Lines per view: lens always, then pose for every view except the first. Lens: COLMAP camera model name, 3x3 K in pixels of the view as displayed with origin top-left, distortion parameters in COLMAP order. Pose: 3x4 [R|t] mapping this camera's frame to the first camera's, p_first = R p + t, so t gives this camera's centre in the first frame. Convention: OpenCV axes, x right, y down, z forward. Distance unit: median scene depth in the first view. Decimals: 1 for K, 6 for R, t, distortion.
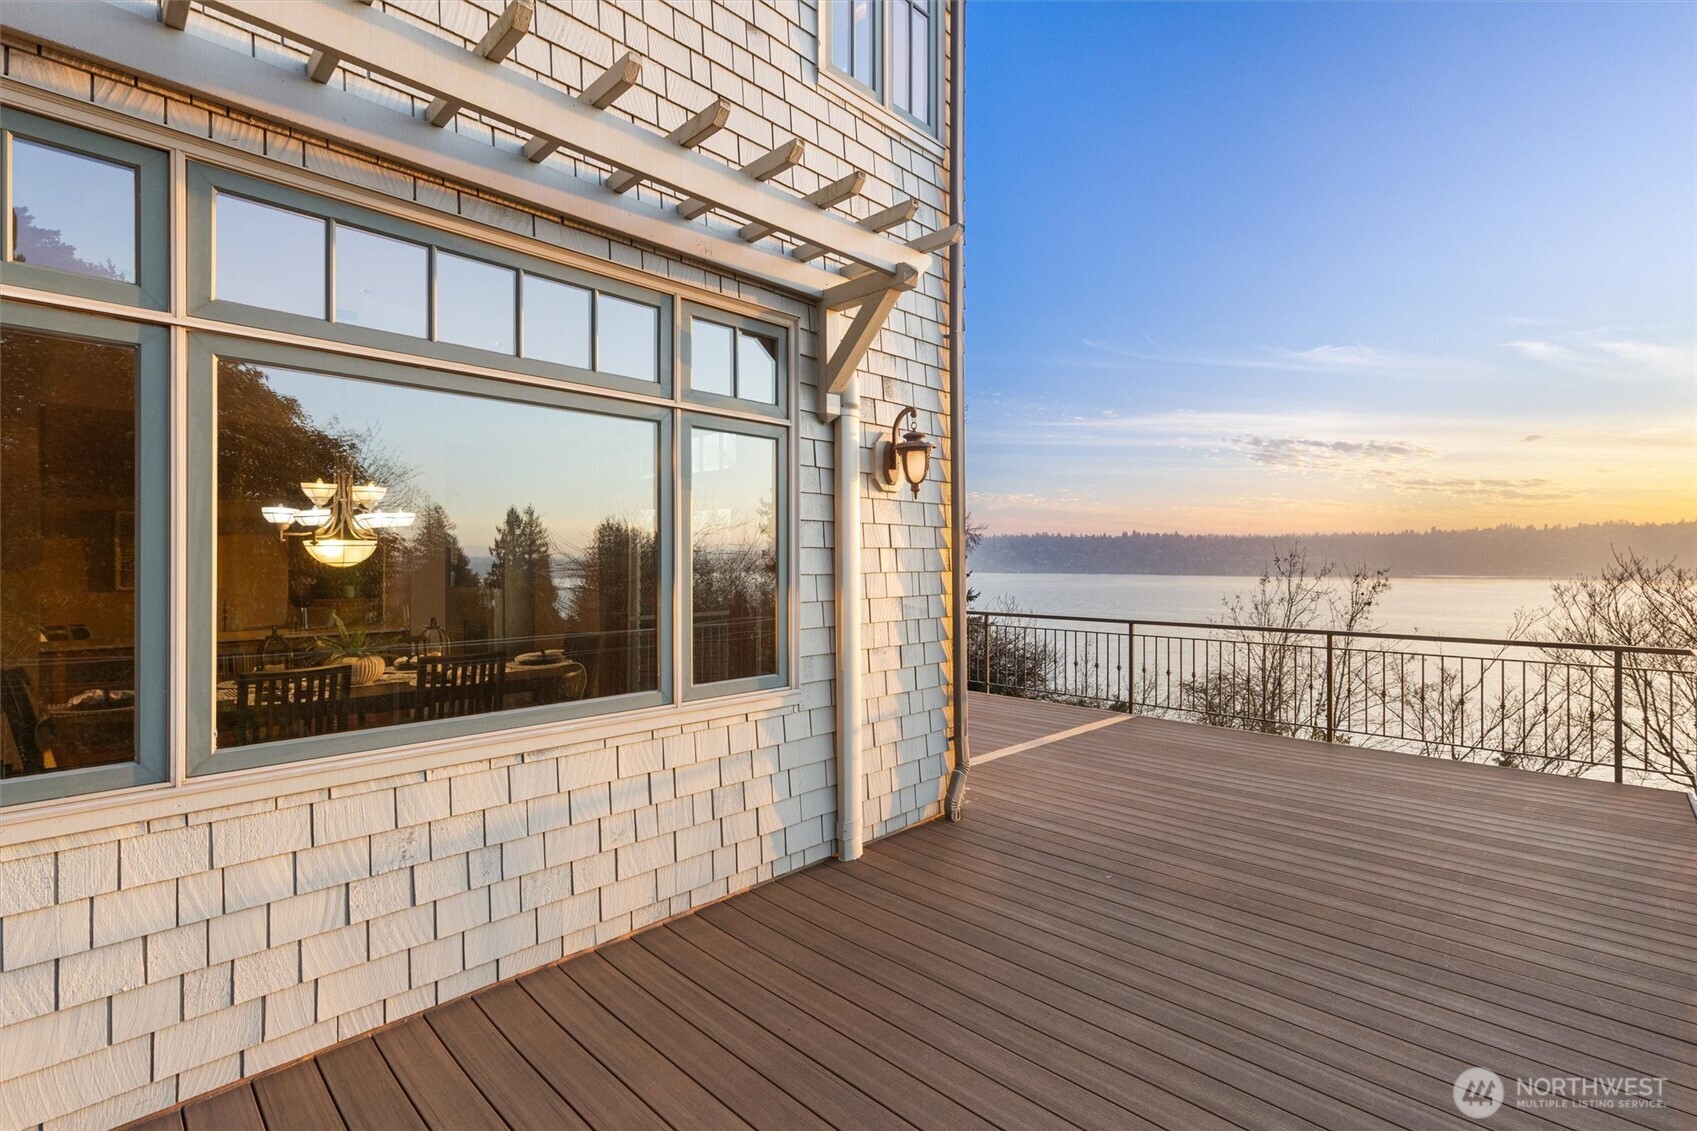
lens RADIAL K [[761.5, 0, 848.5], [0, 761.5, 565.5], [0, 0, 1]] dist [0.012985, -0.010291]
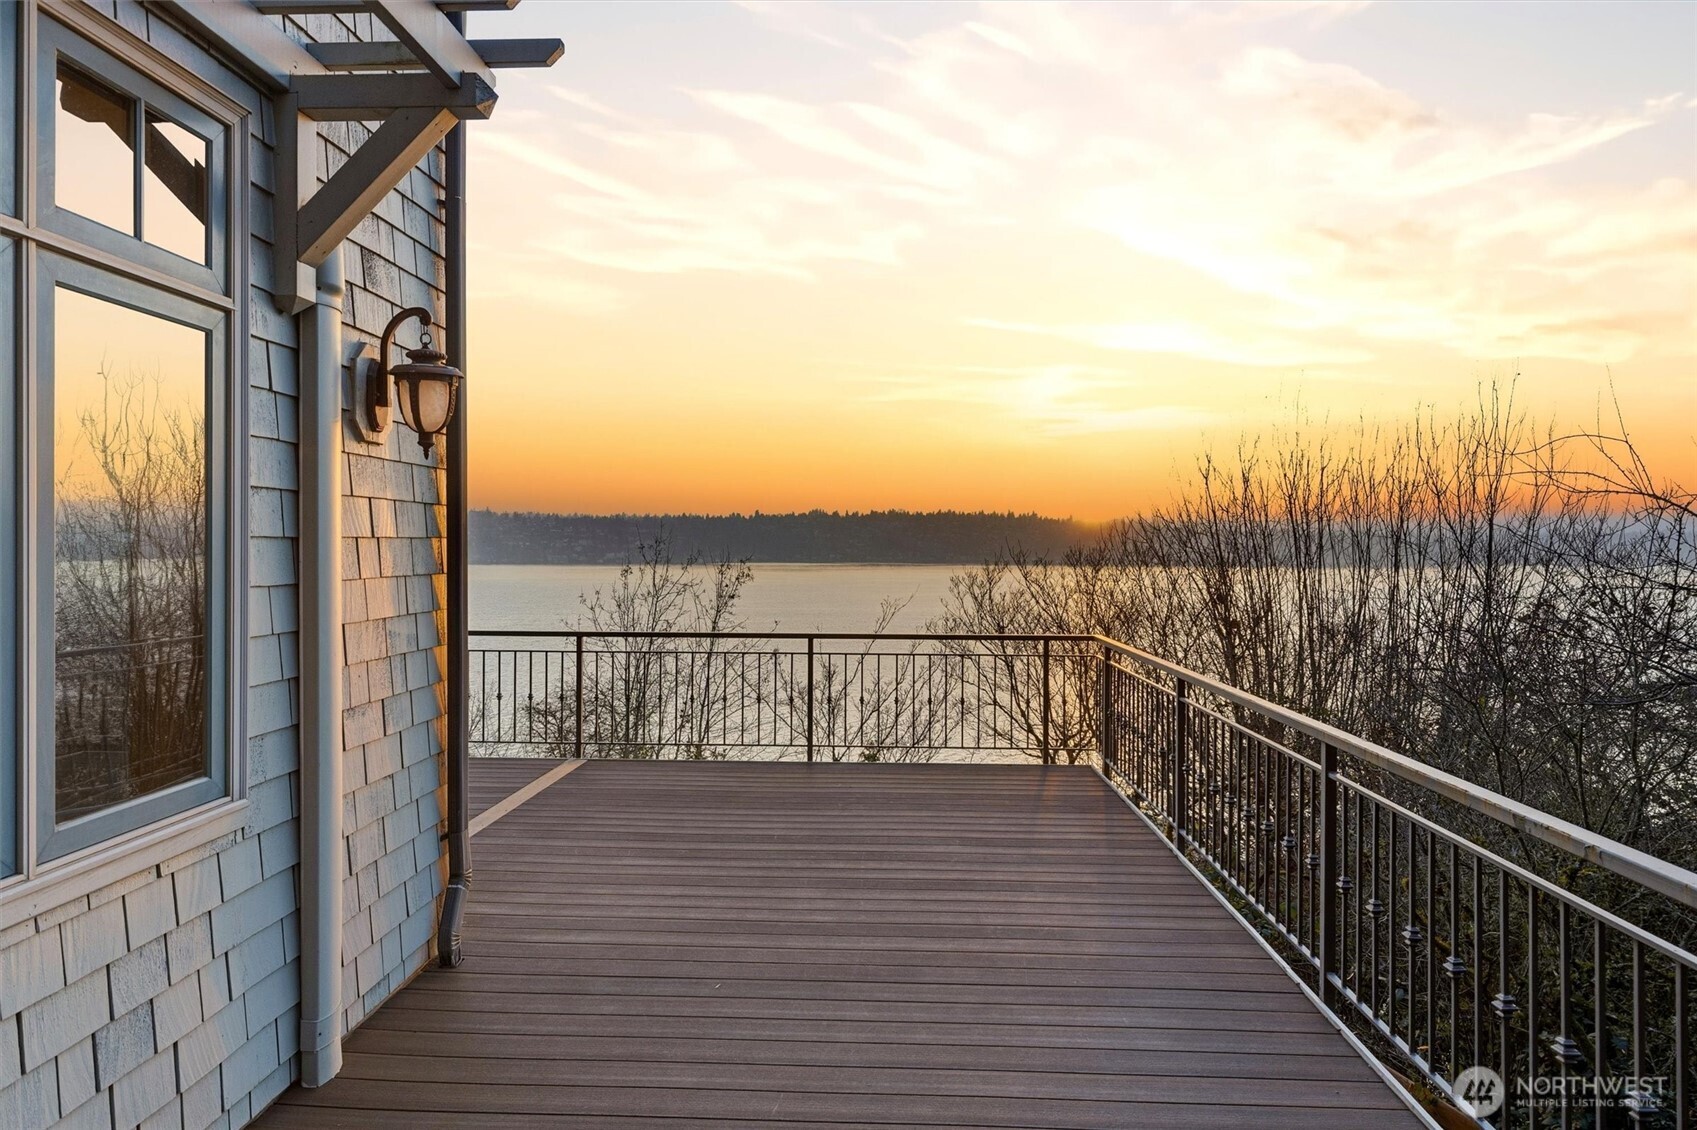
lens RADIAL K [[1034.5, 0, 846.1], [0, 1034.5, 551.0], [0, 0, 1]] dist [-0.004355, -0.001193]
pose [[0.746300, 0.003269, 0.665602, -0.211441], [-0.002724, 0.999995, -0.001857, -0.012057], [-0.665605, -0.000428, 0.746304, 0.151710]]
